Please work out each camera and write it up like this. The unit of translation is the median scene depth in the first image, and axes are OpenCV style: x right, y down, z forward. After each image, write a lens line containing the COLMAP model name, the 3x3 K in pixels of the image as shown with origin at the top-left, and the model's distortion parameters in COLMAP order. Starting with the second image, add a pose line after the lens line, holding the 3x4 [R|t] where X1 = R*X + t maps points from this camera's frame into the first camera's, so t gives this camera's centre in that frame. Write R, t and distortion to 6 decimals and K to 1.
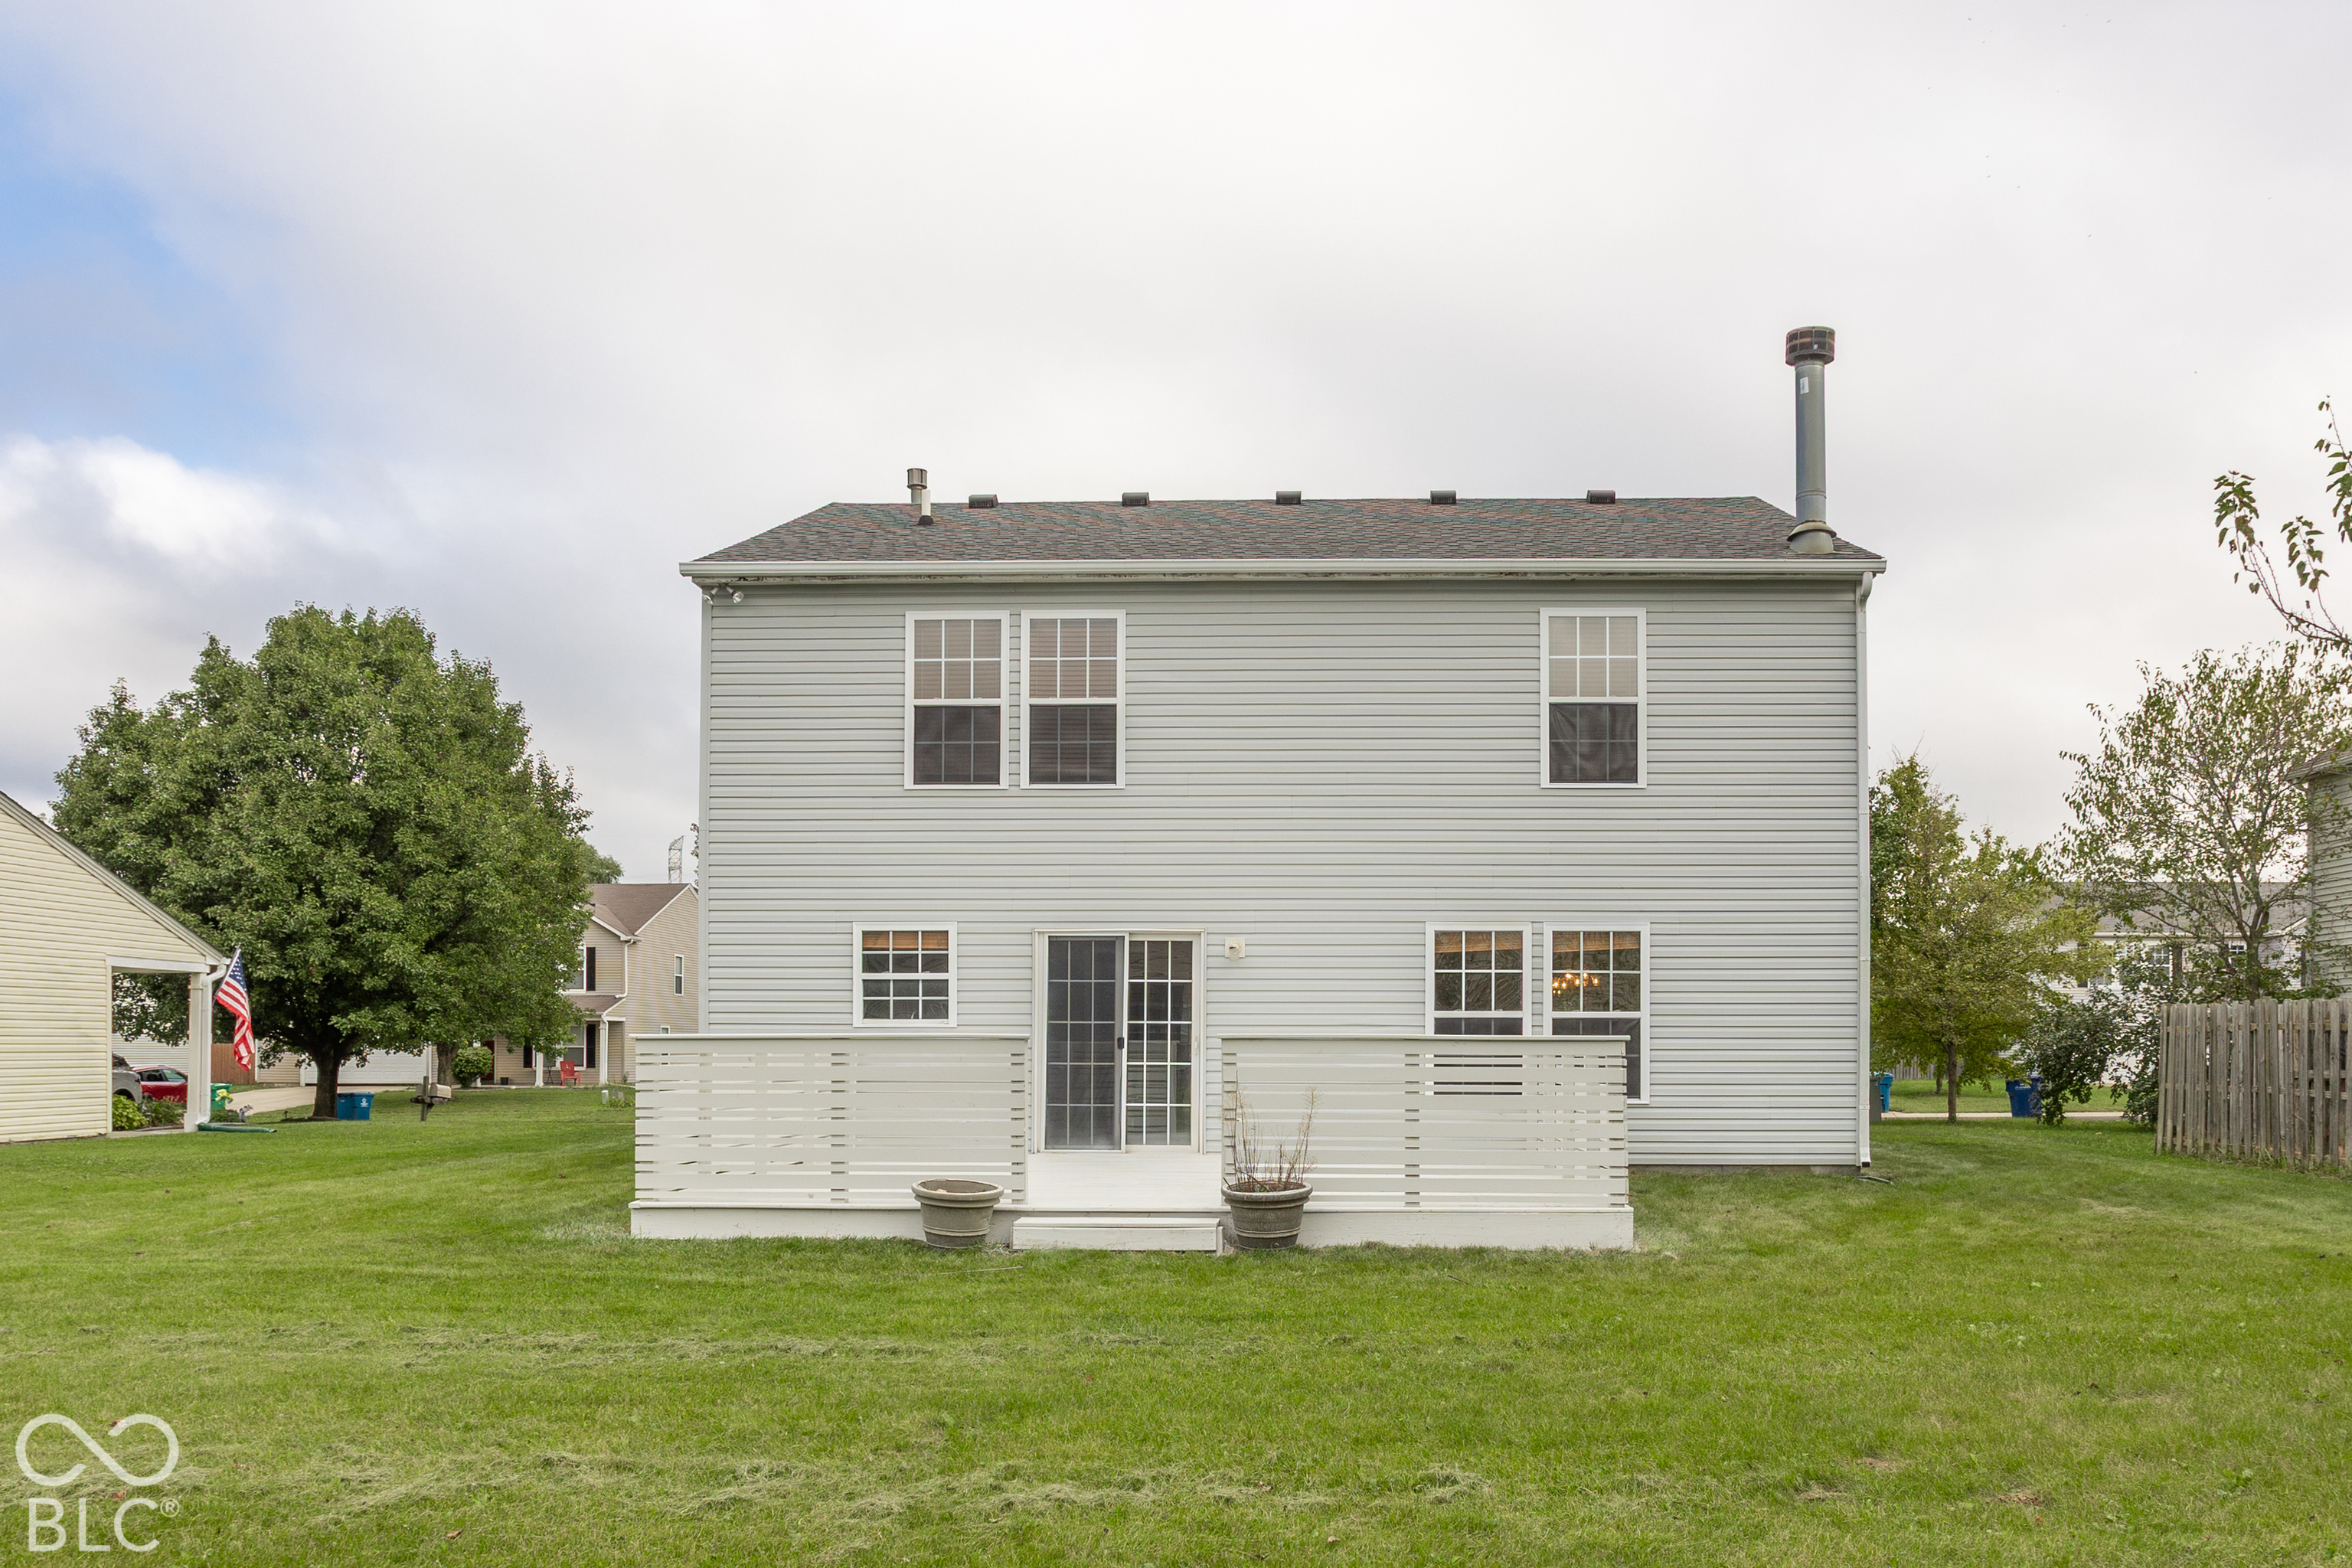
lens RADIAL K [[1231.6, 0, 1212.5], [0, 1231.6, 859.4], [0, 0, 1]] dist [-0.037523, 0.020559]
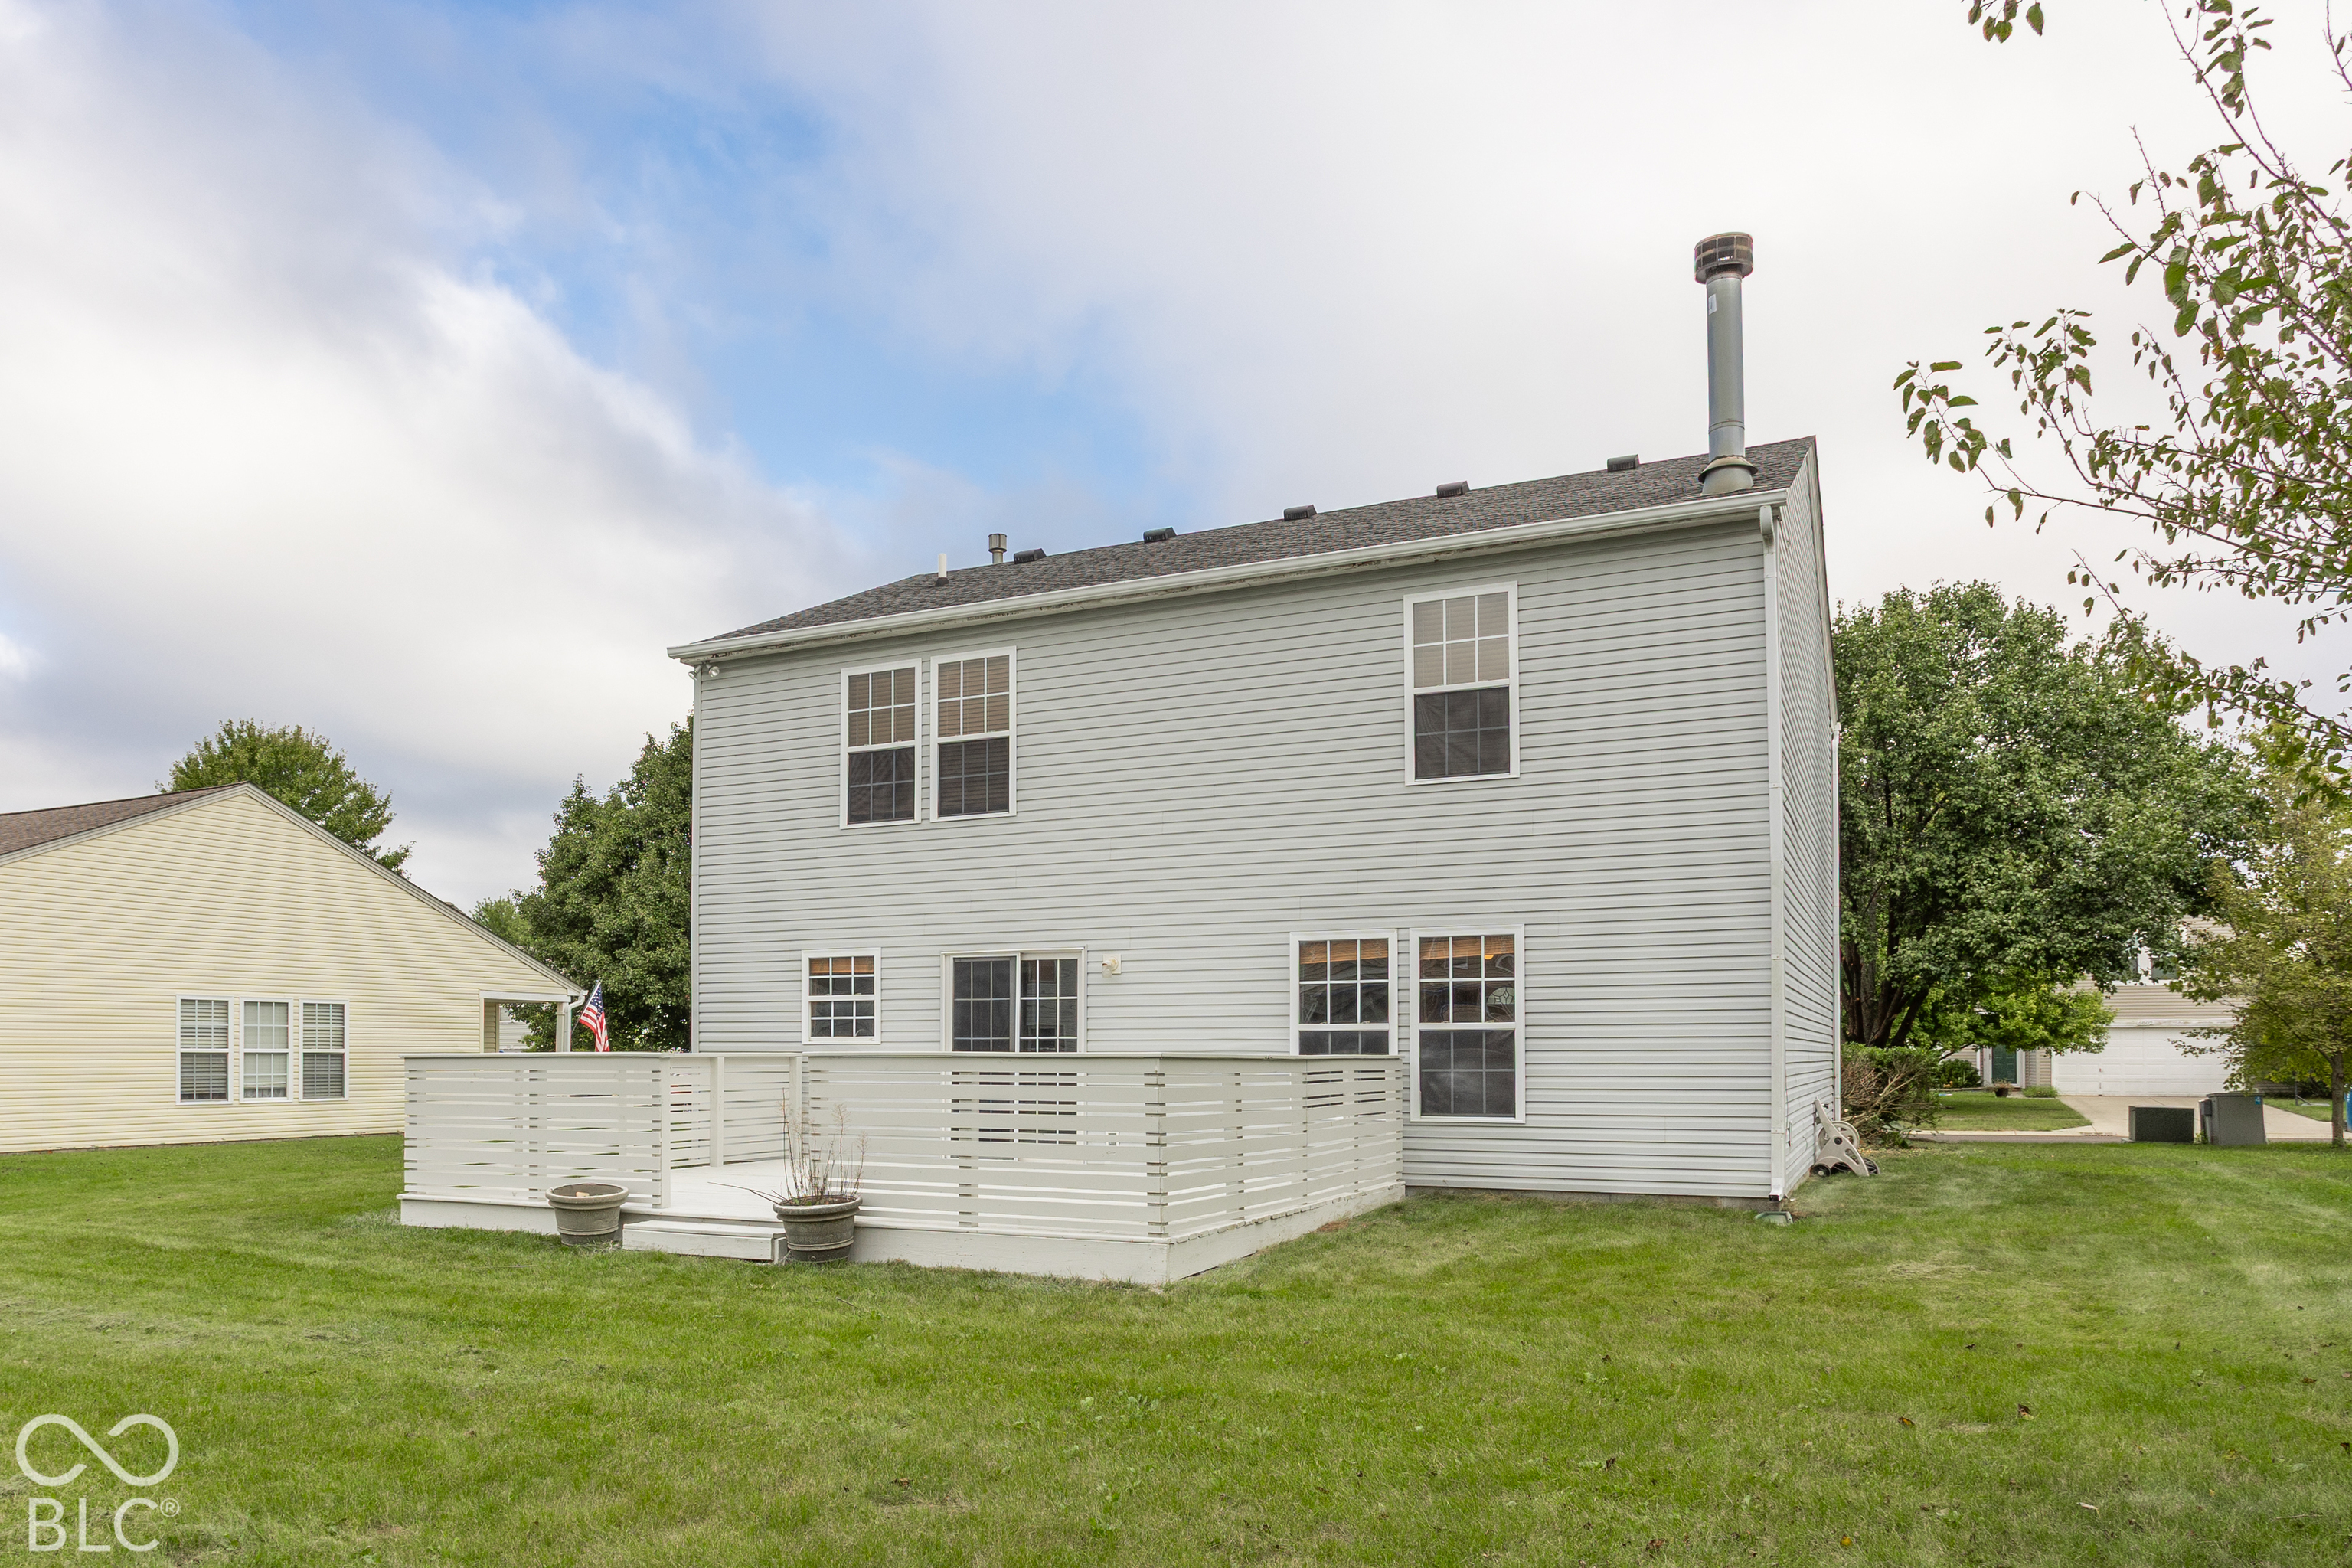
lens RADIAL K [[1169.2, 0, 1180.0], [0, 1169.2, 875.1], [0, 0, 1]] dist [-0.026248, 0.002420]
pose [[0.950875, -0.050796, -0.305378, 0.367737], [0.050203, 0.998691, -0.009800, 0.010253], [0.305476, -0.006012, 0.952181, 0.092999]]
